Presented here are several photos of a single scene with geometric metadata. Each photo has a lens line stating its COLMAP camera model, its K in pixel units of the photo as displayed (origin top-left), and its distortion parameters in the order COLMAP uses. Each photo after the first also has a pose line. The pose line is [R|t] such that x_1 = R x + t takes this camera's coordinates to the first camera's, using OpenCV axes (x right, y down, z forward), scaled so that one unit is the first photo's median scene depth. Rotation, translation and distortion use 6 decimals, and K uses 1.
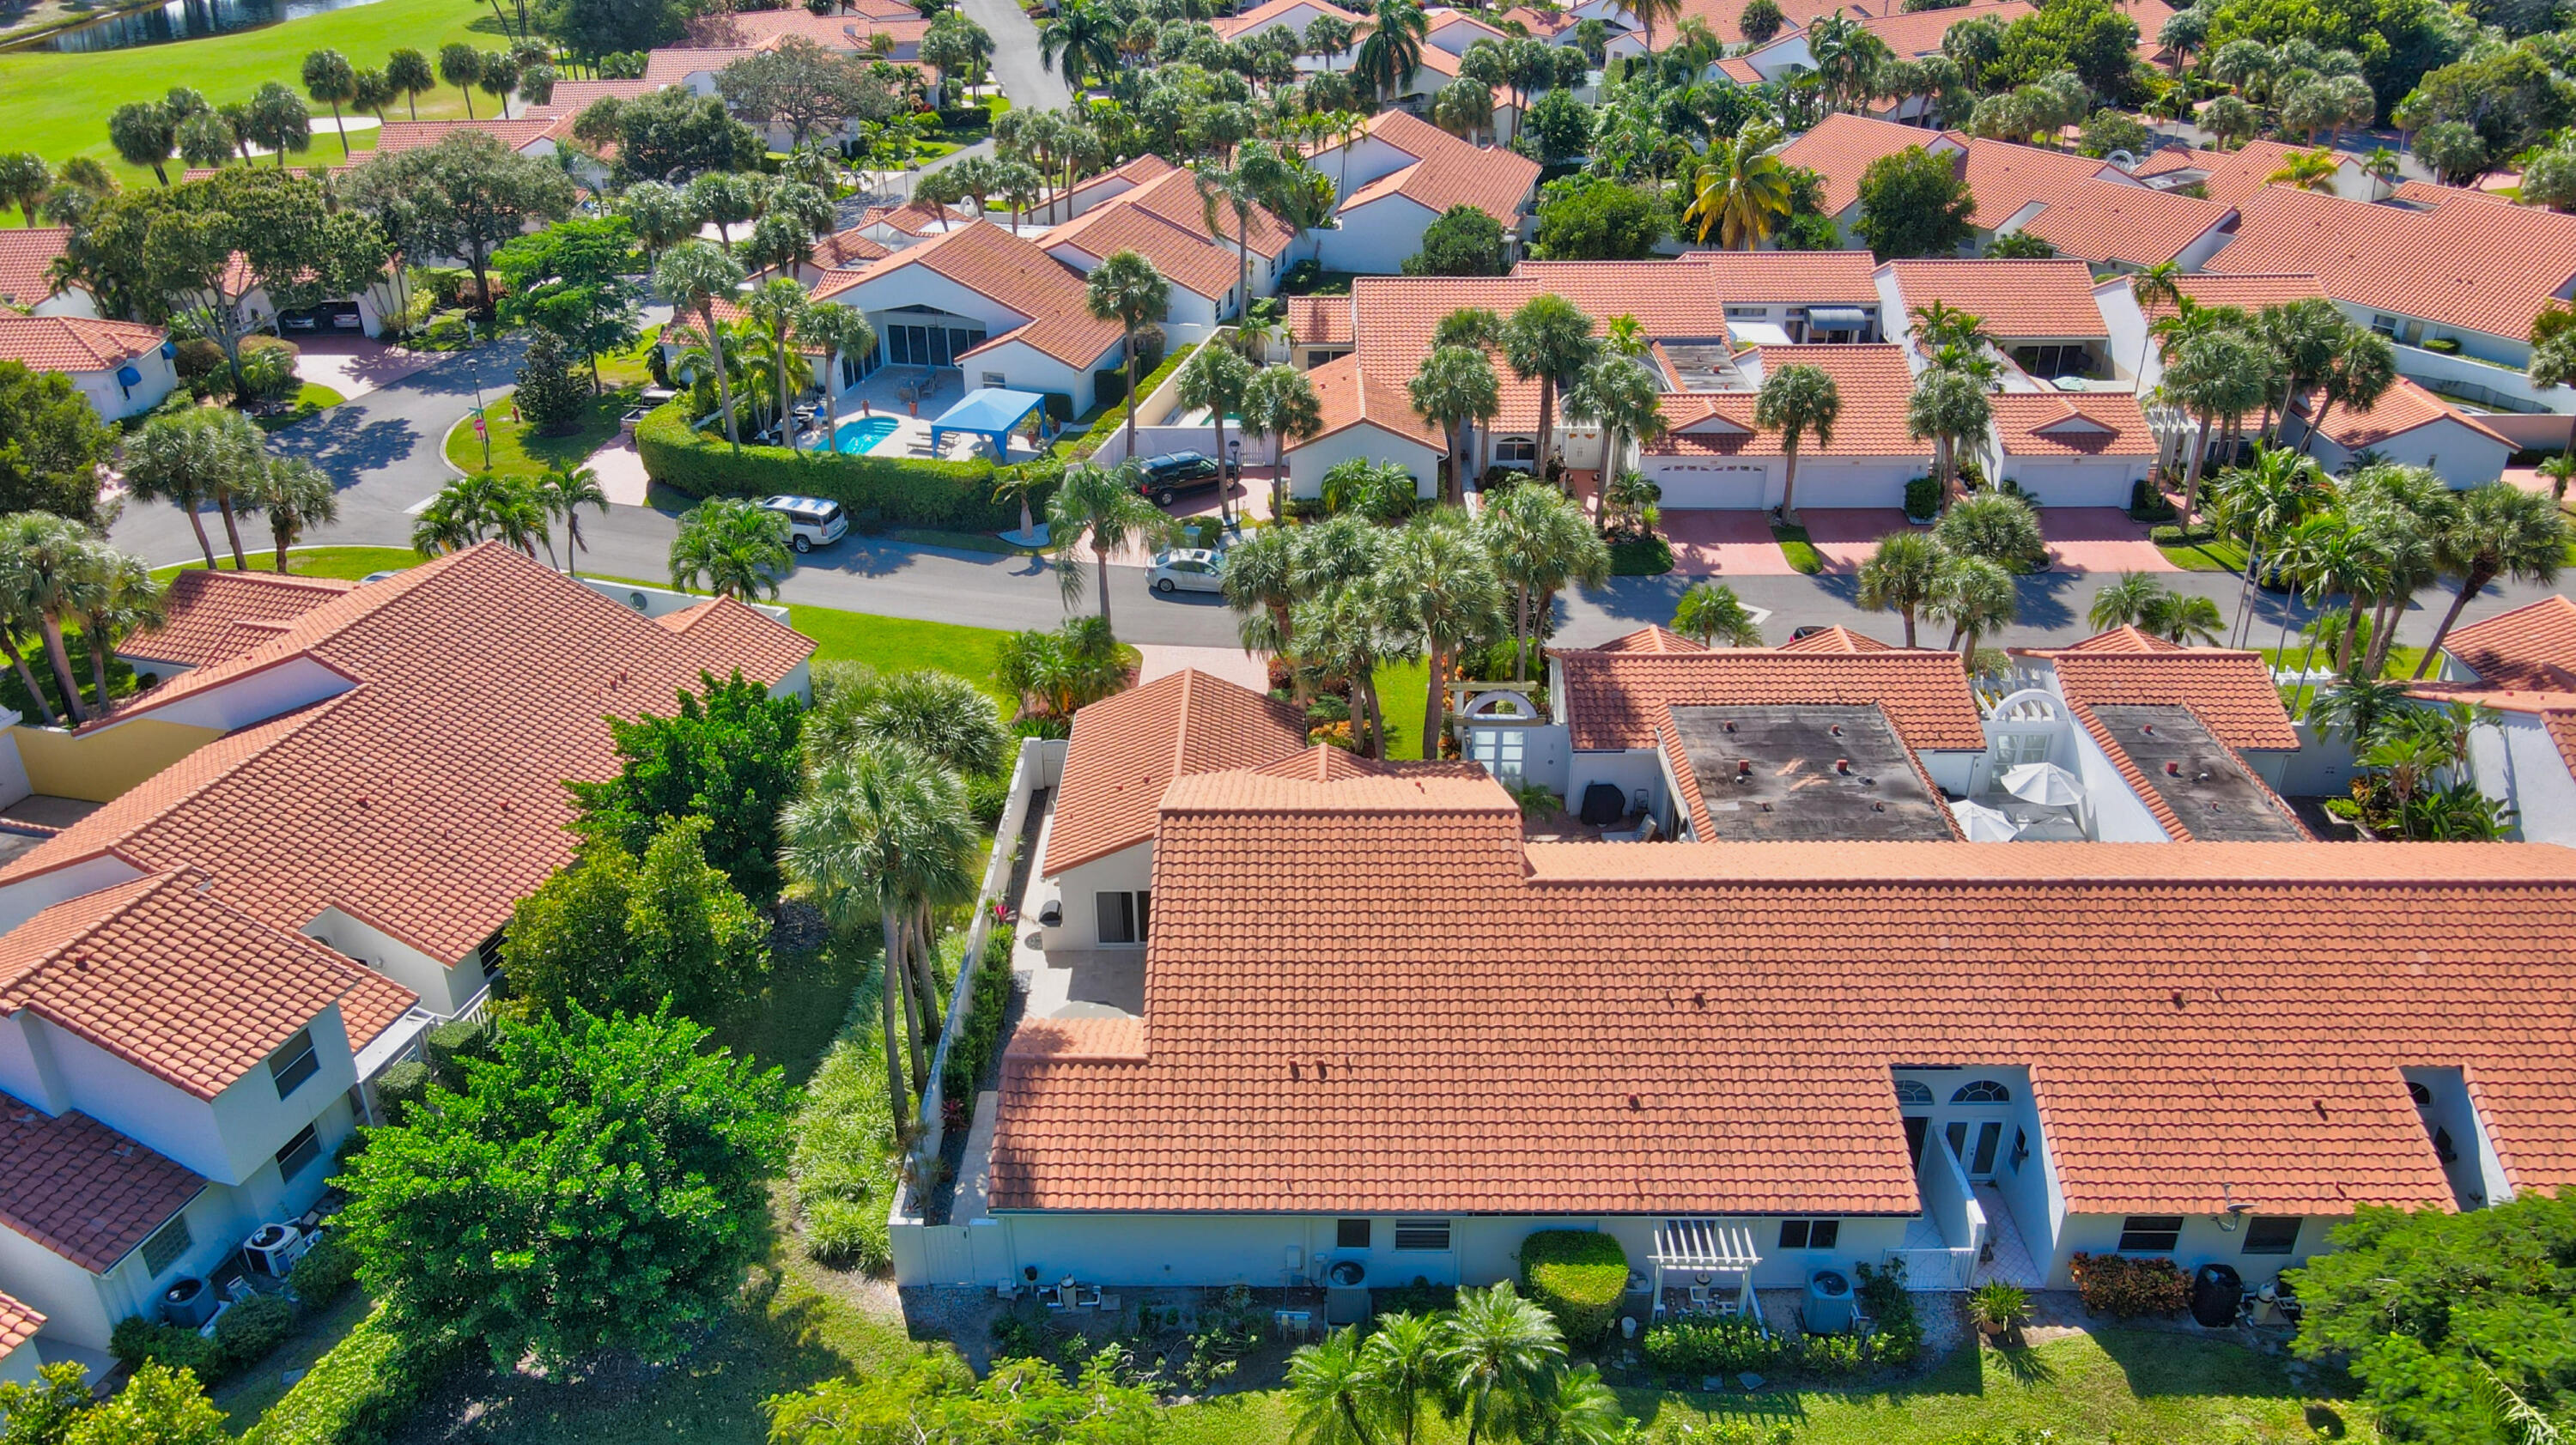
lens RADIAL K [[1907.9, 0, 1272.6], [0, 1907.9, 725.2], [0, 0, 1]] dist [-0.005551, 0.029623]
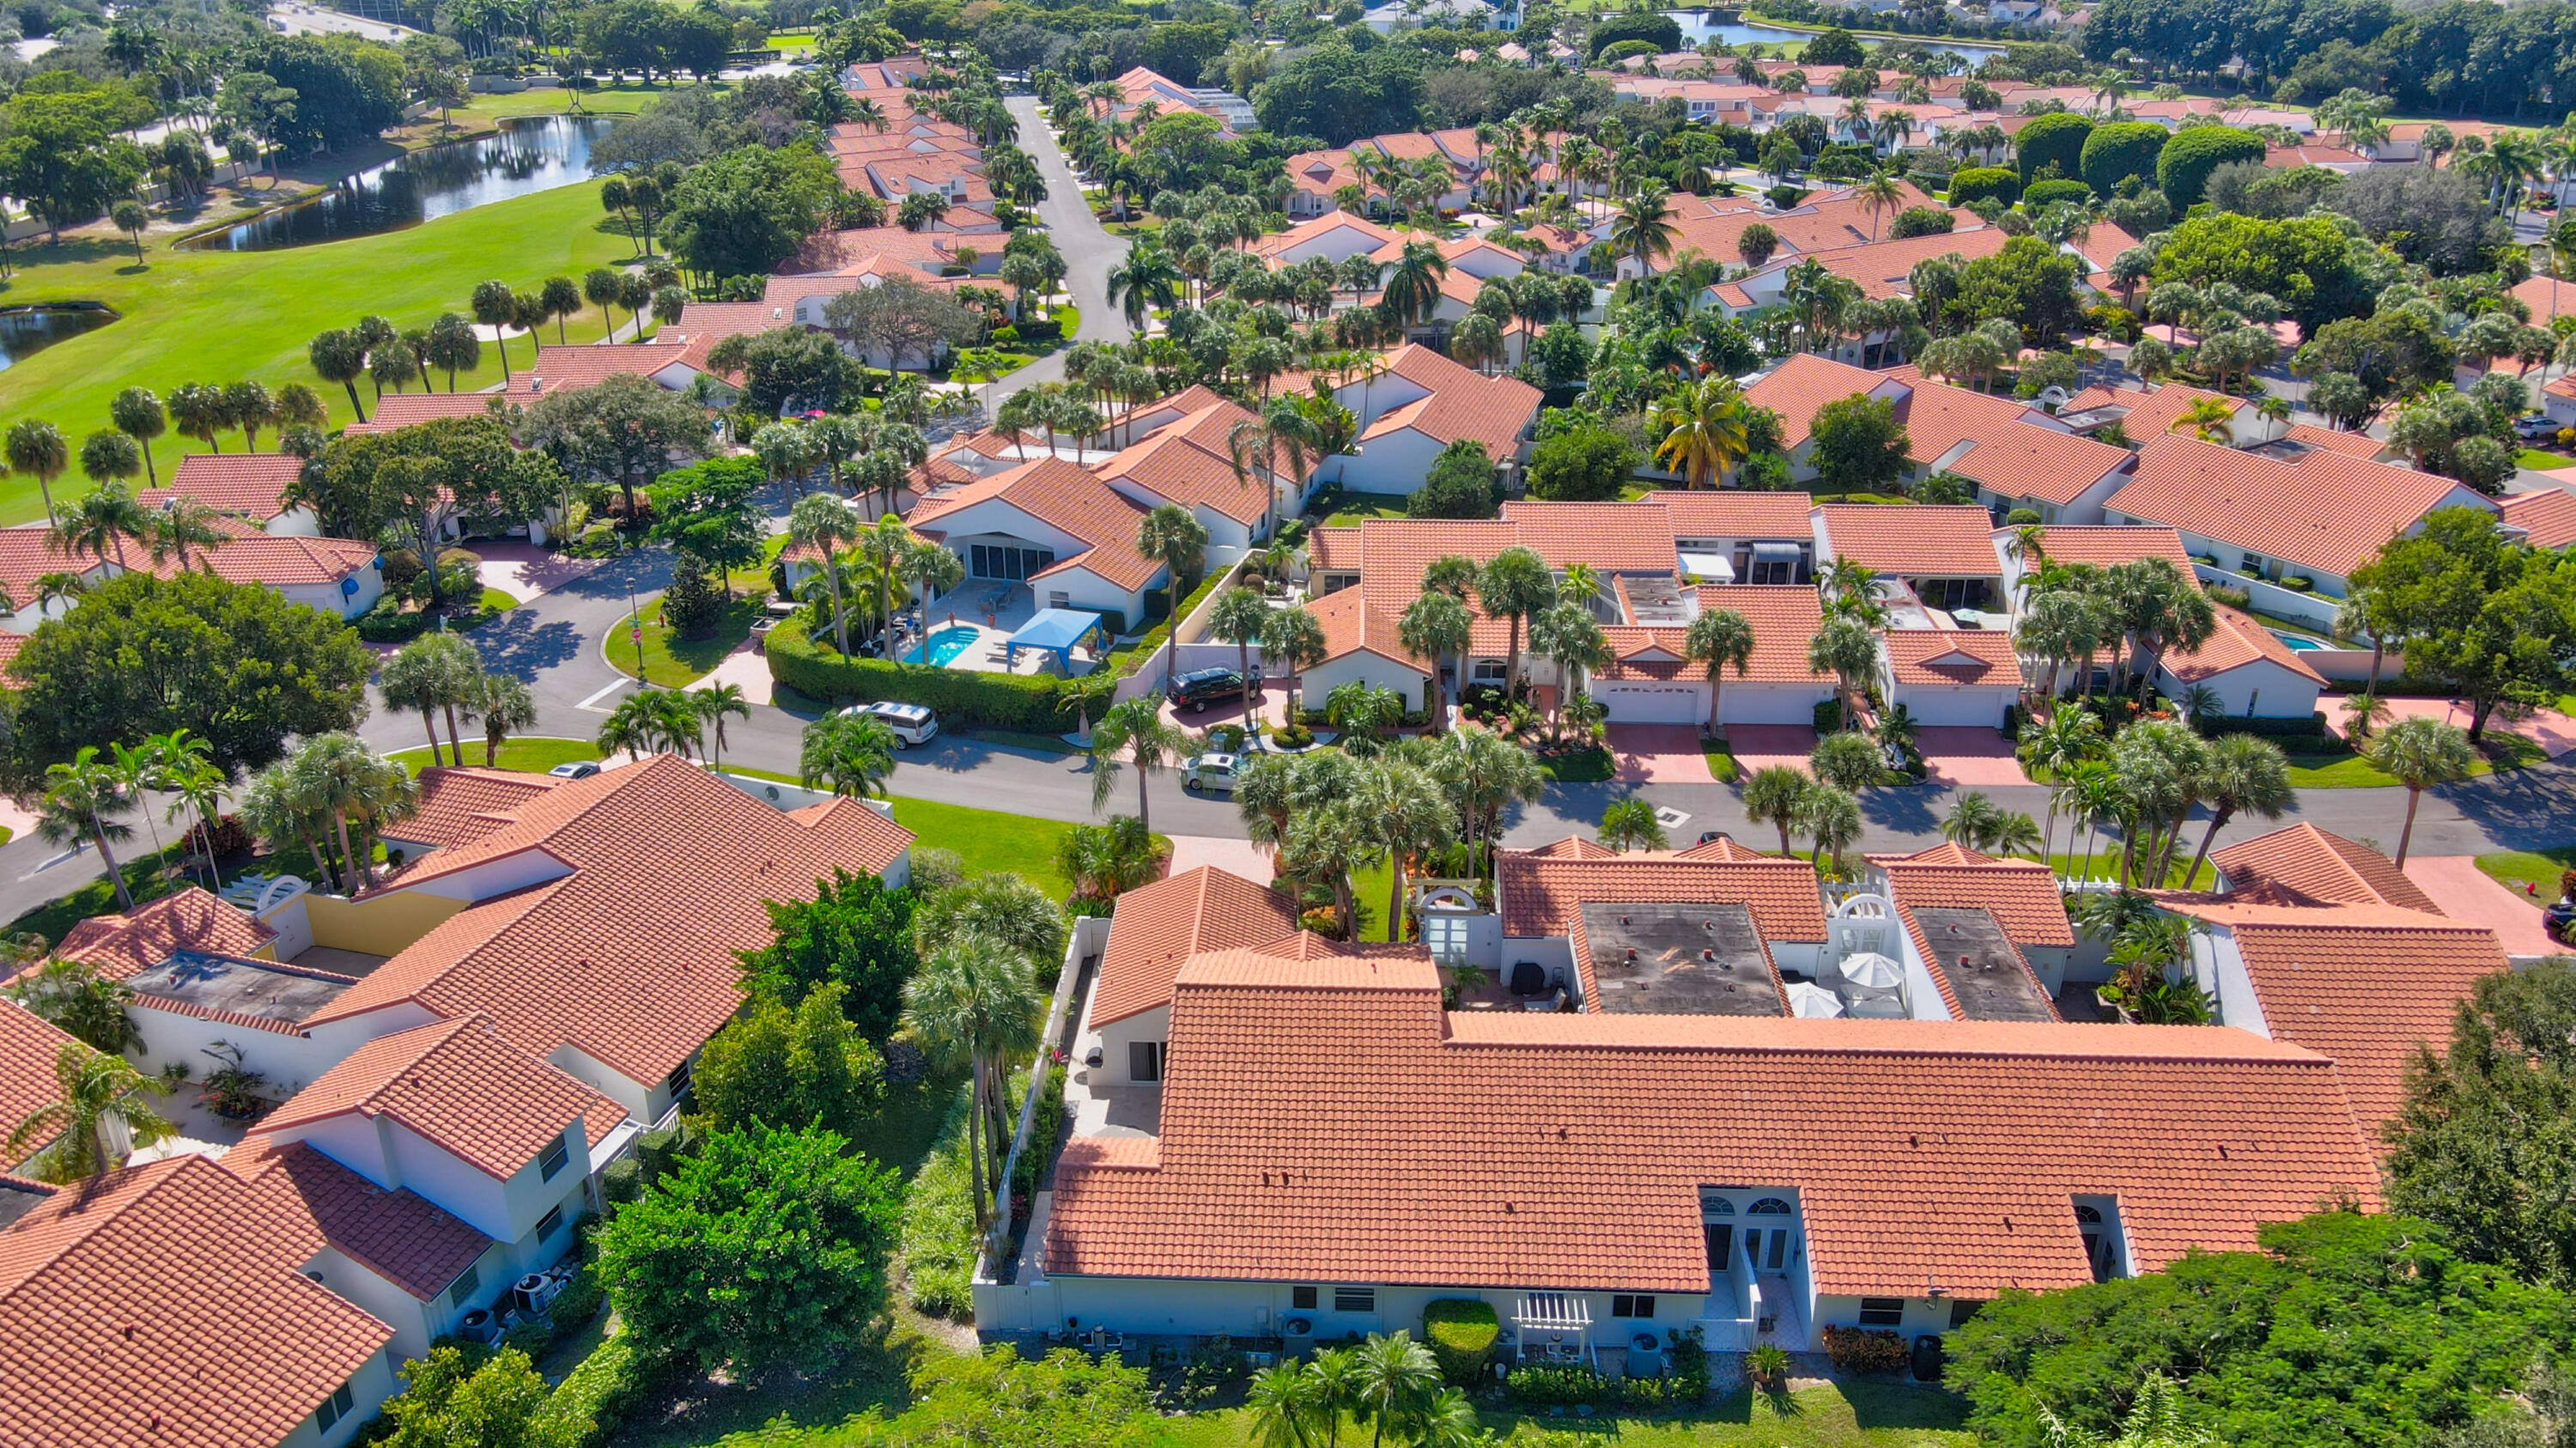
lens RADIAL K [[1908.2, 0, 1272.6], [0, 1908.2, 726.7], [0, 0, 1]] dist [-0.005551, 0.029623]
pose [[0.999438, 0.015685, -0.029632, 0.038471], [-0.017572, 0.997760, -0.064549, -0.042147], [0.028554, 0.065034, 0.997474, -0.296869]]
